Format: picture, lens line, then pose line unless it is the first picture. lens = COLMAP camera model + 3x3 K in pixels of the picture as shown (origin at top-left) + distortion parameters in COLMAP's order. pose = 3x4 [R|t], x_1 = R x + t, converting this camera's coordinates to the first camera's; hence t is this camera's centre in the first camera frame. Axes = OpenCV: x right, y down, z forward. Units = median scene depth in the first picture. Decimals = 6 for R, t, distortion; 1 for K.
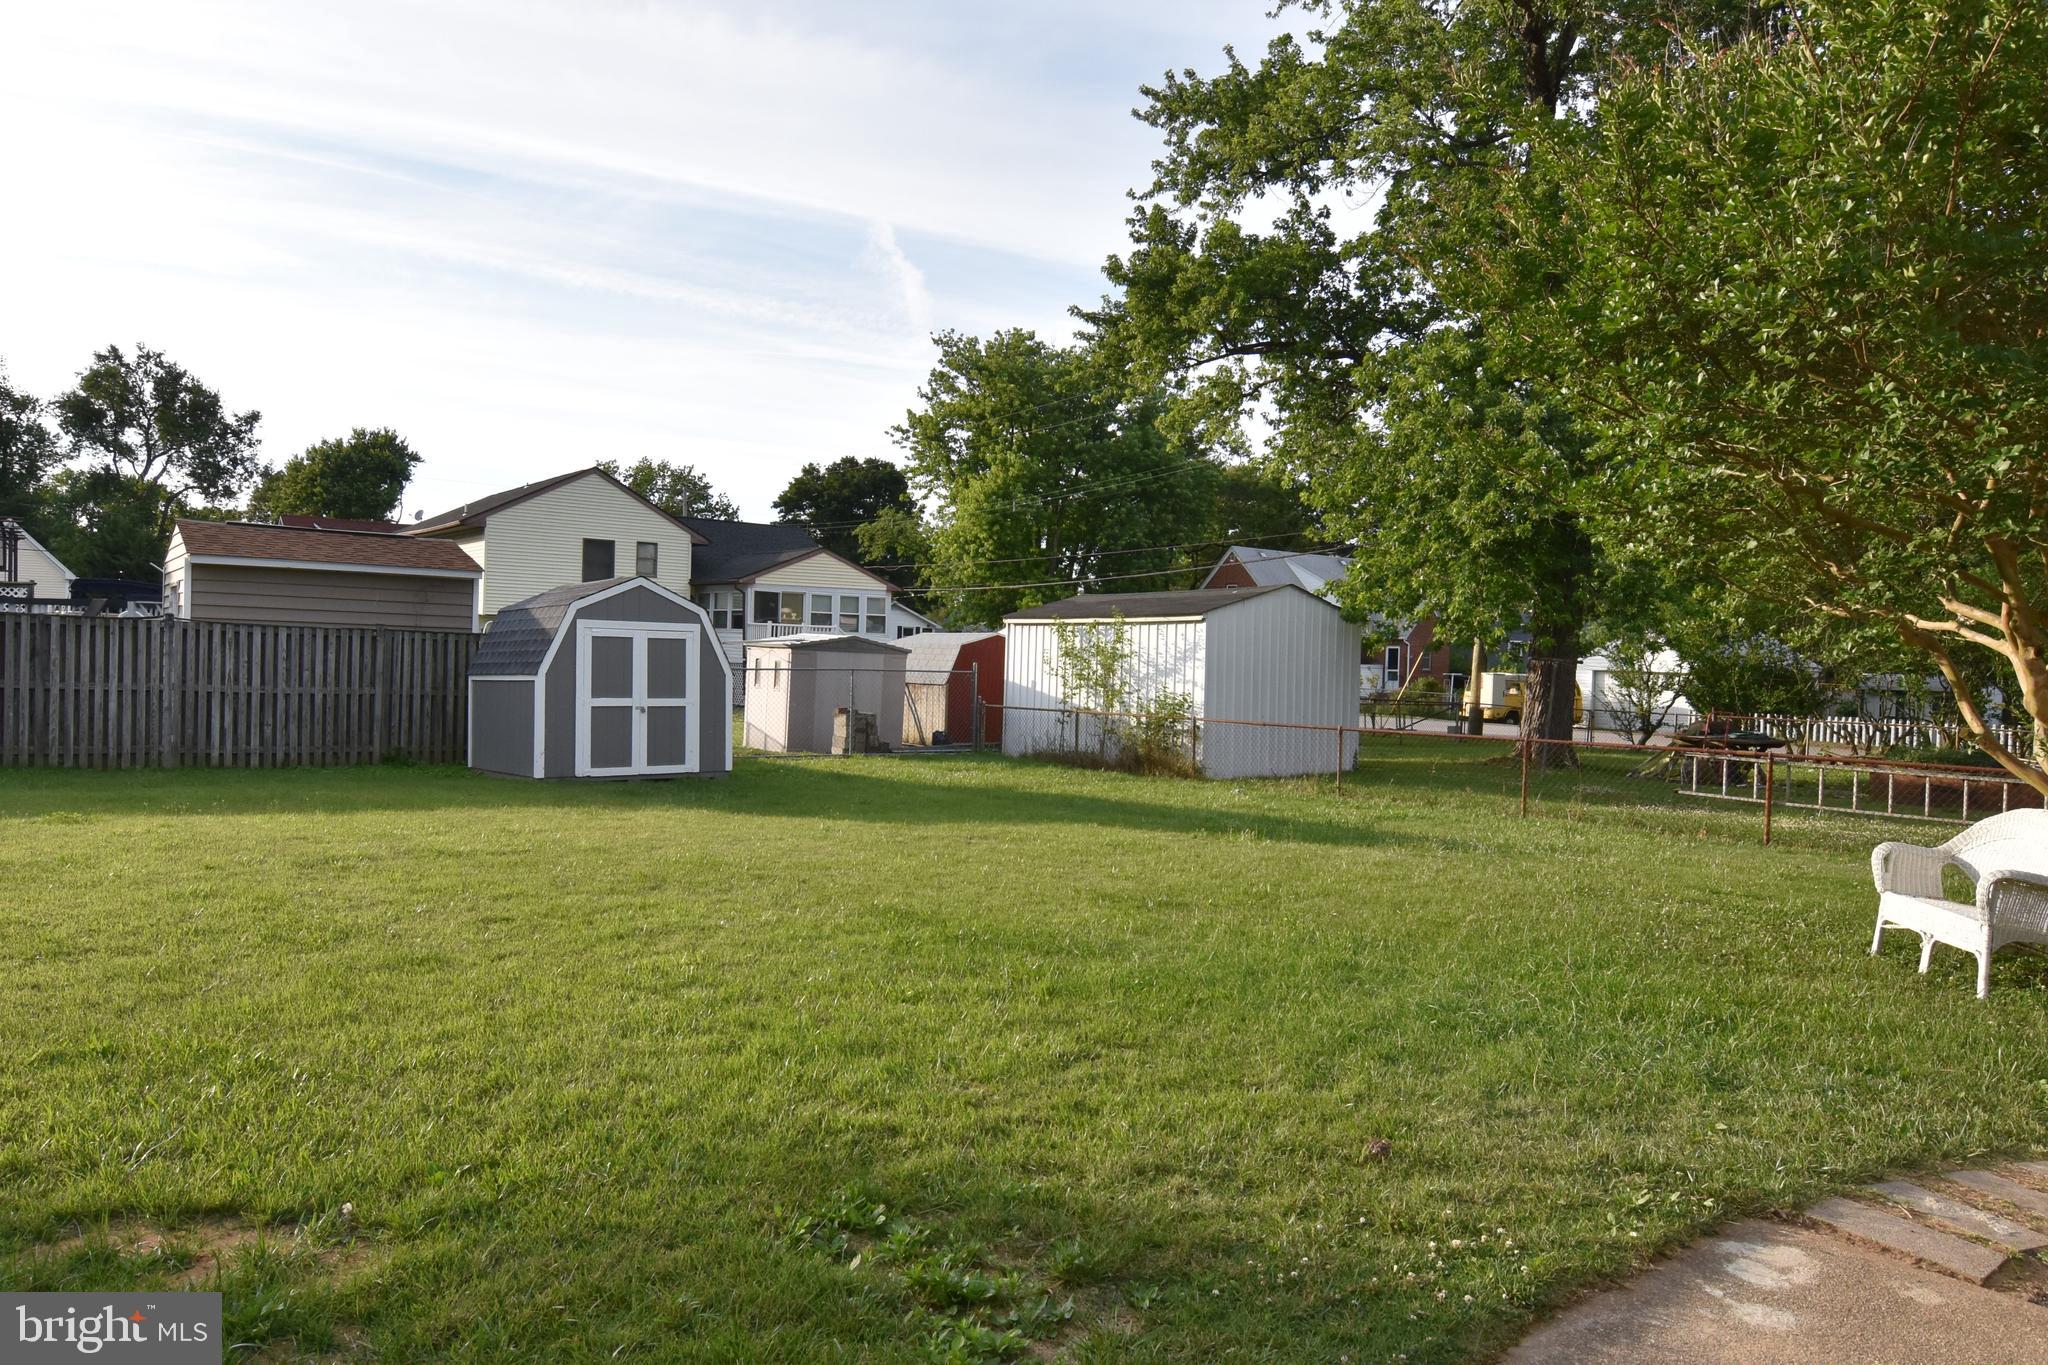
lens RADIAL K [[1305.8, 0, 1024.0], [0, 1305.8, 682.5], [0, 0, 1]] dist [-0.001502, -0.018993]
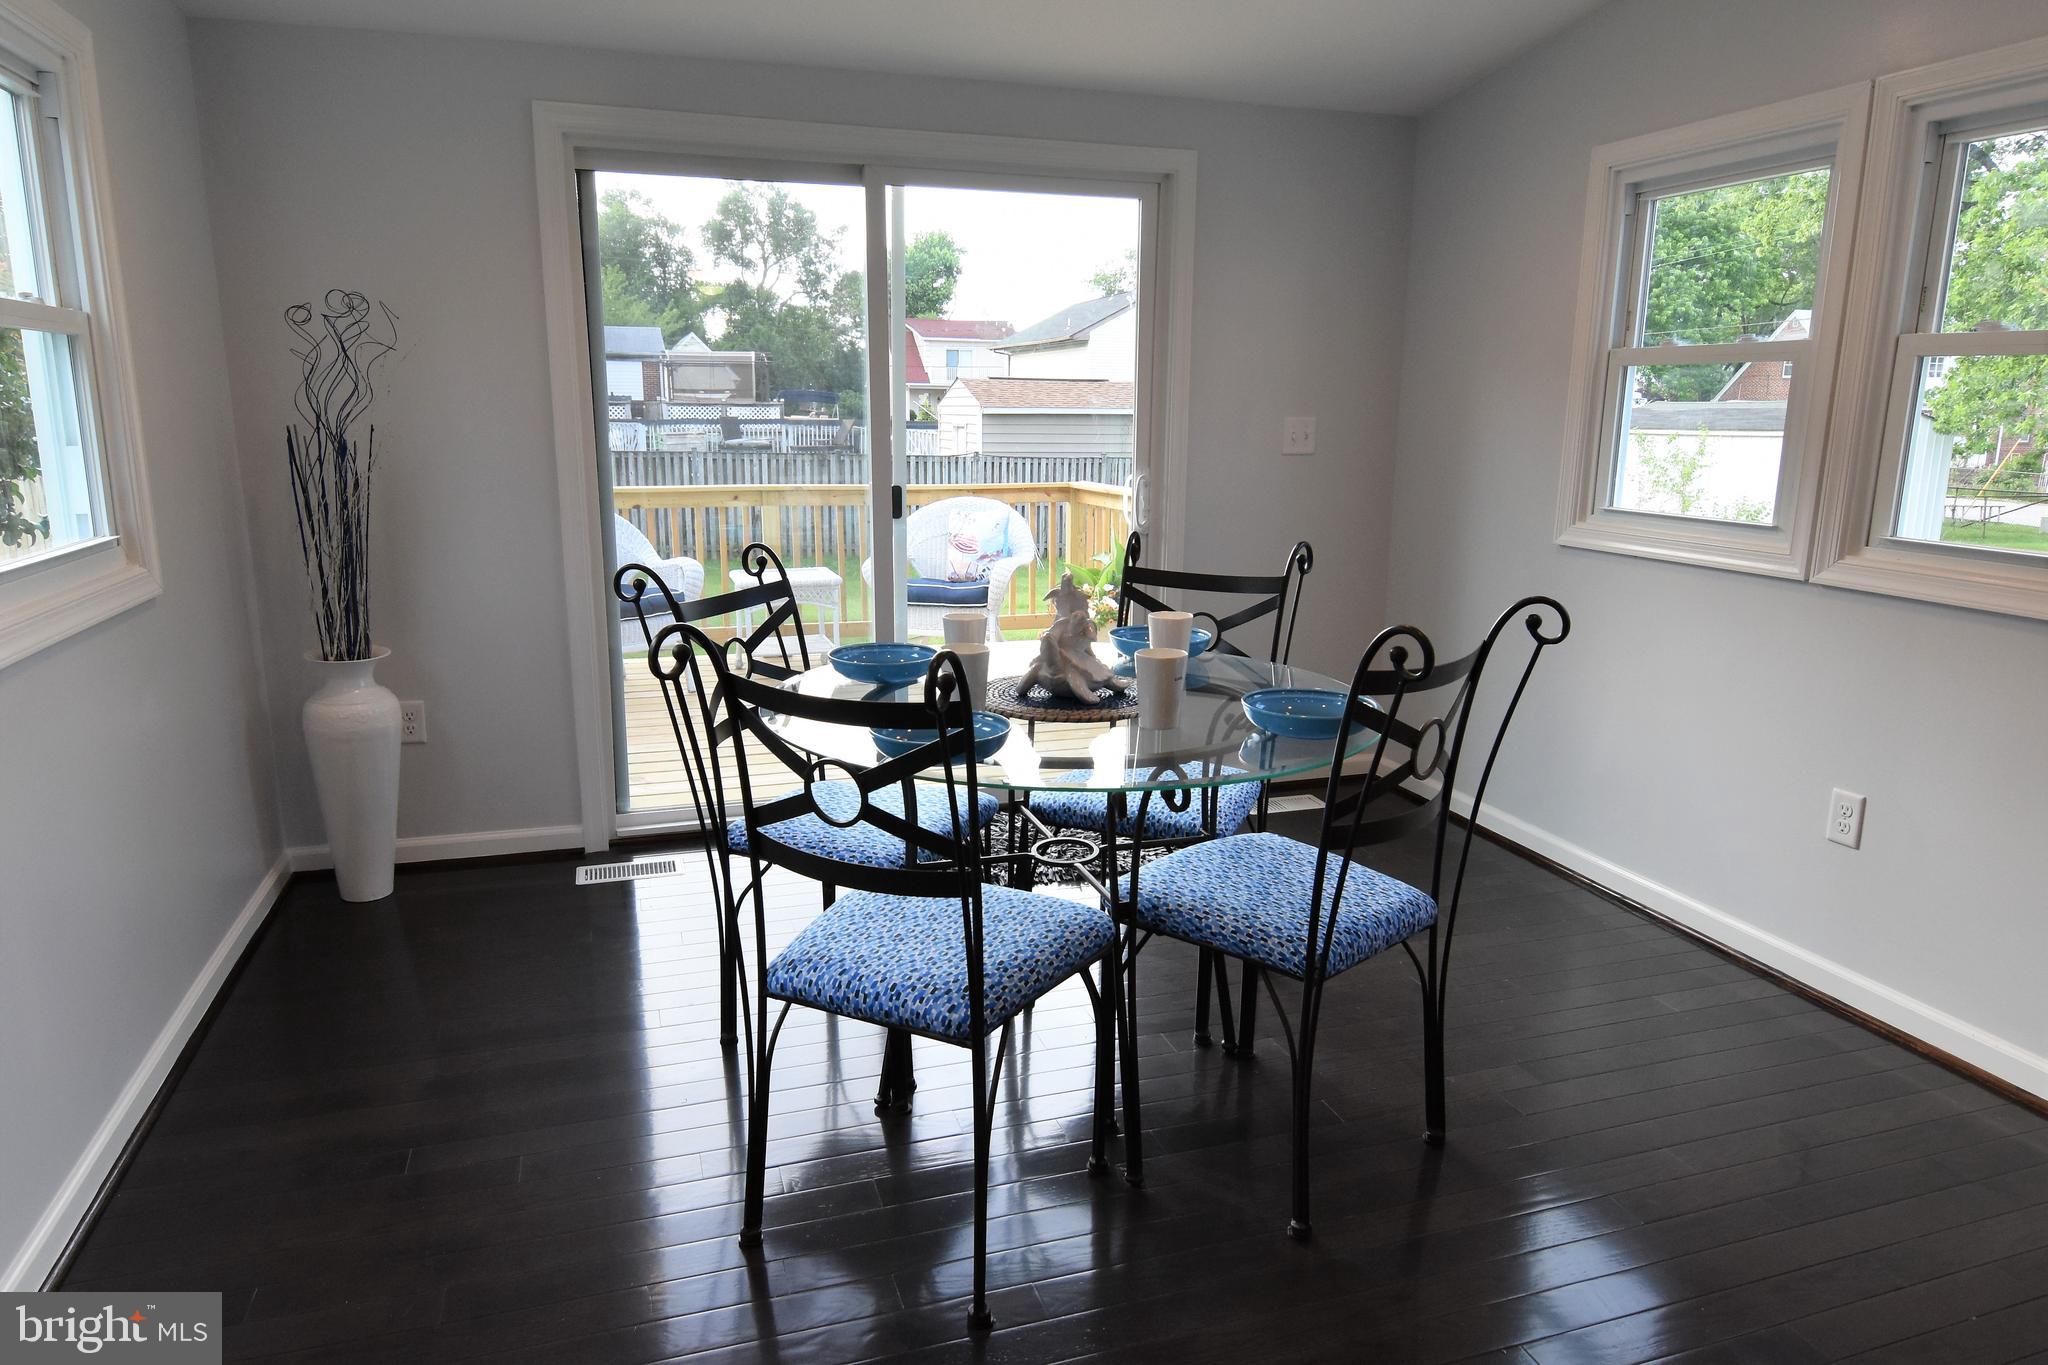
lens RADIAL K [[1278.5, 0, 1024.0], [0, 1278.5, 682.5], [0, 0, 1]] dist [0.000166, -0.020261]
pose [[0.936448, 0.053617, -0.346684, -0.095574], [0.012146, 0.982703, 0.184791, -0.056316], [0.350596, -0.177258, 0.919599, -0.292082]]
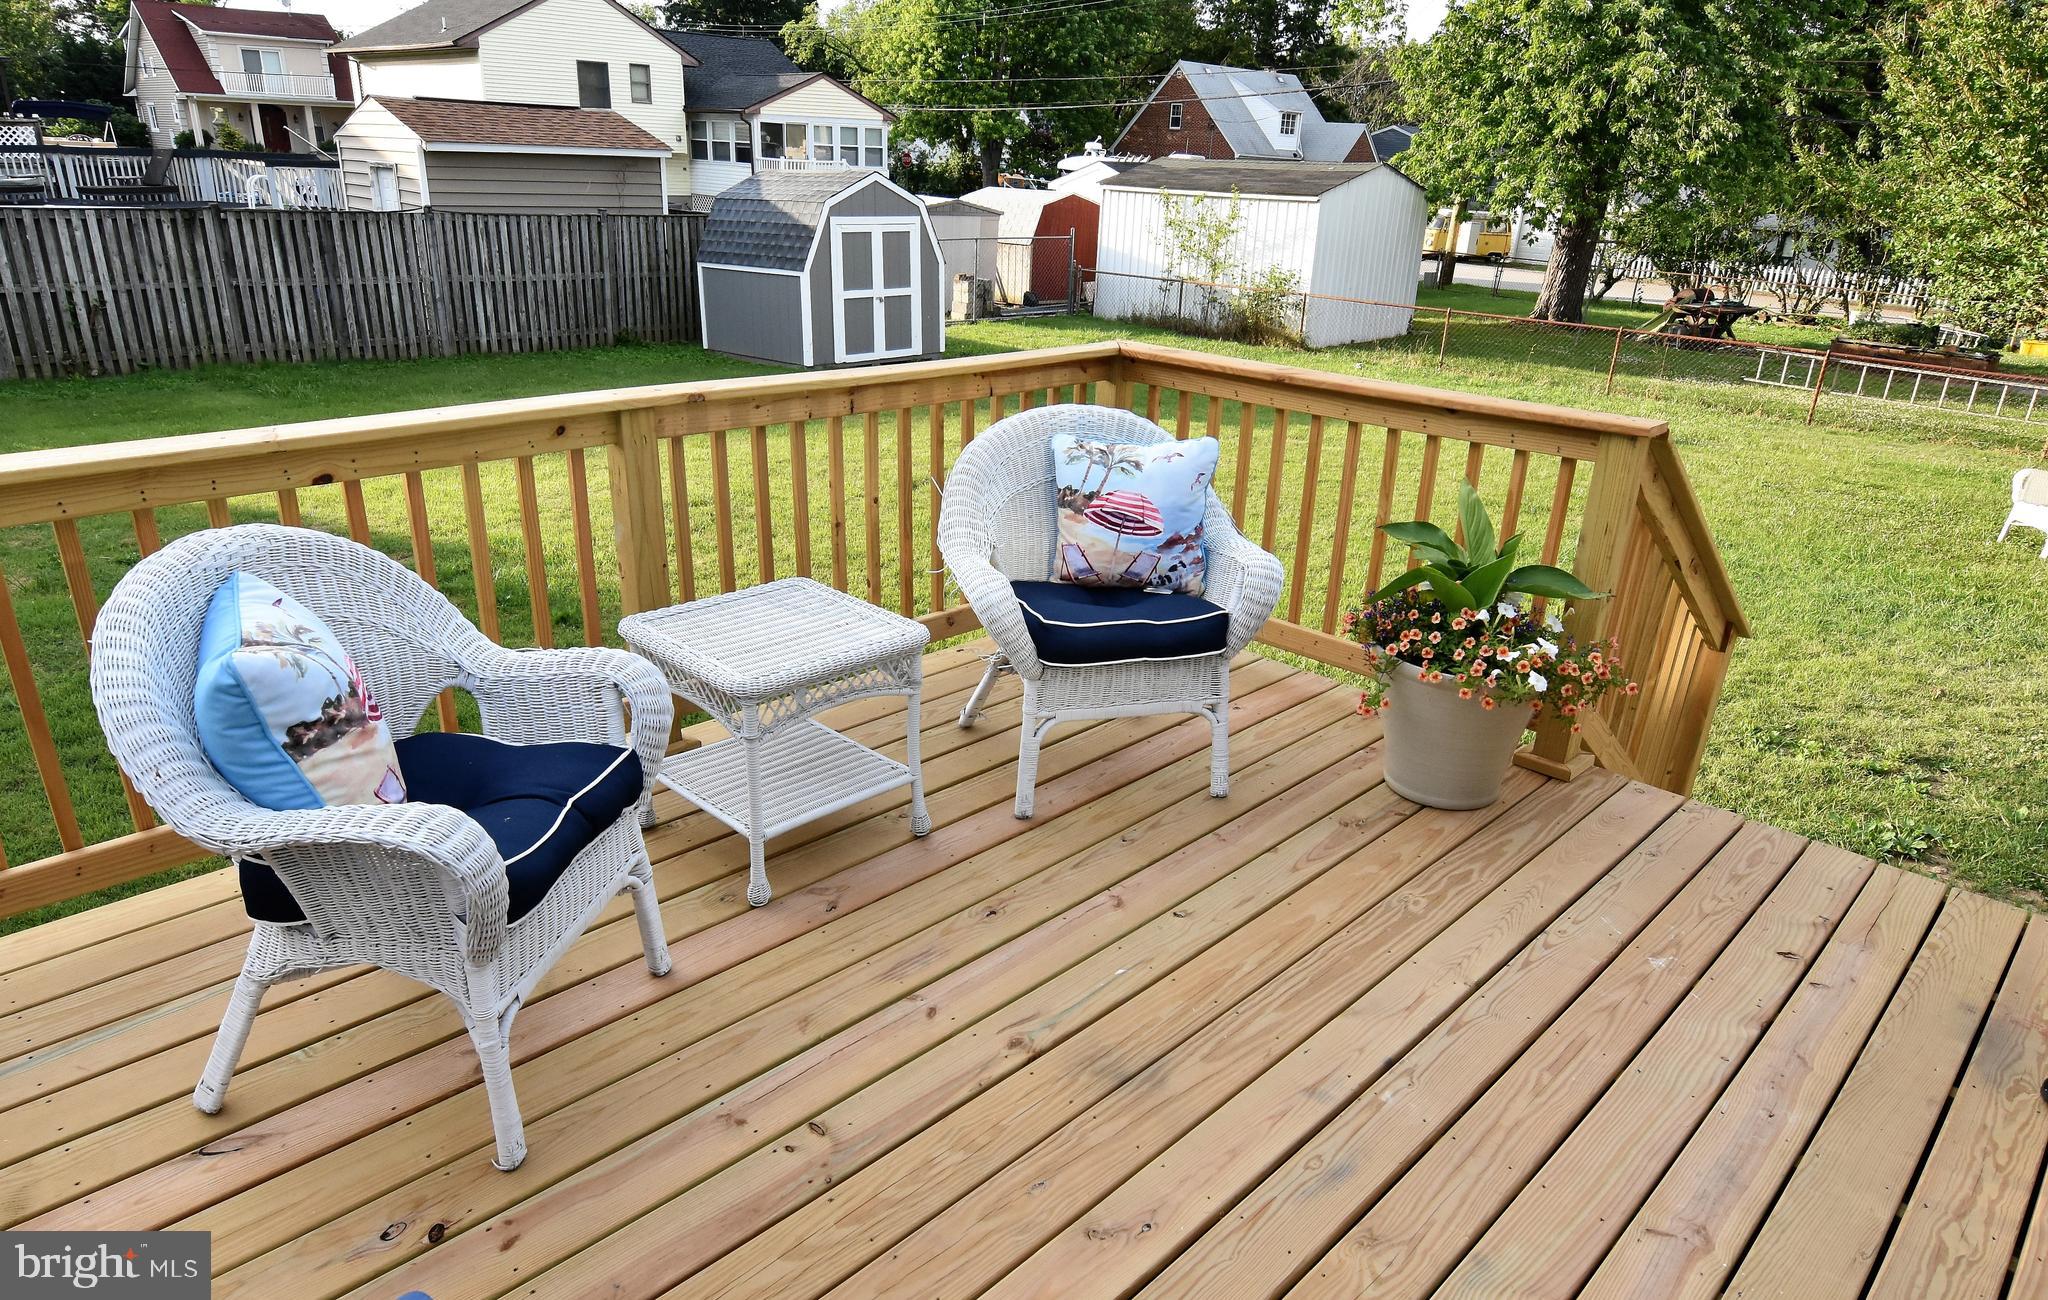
lens RADIAL K [[1260.3, 0, 1024.1], [0, 1260.3, 681.6], [0, 0, 1]] dist [-0.002009, -0.017438]
pose [[0.992441, -0.033691, 0.118004, -0.283504], [-0.012844, 0.927780, 0.372906, -0.073181], [-0.122045, -0.371603, 0.920335, -0.119656]]
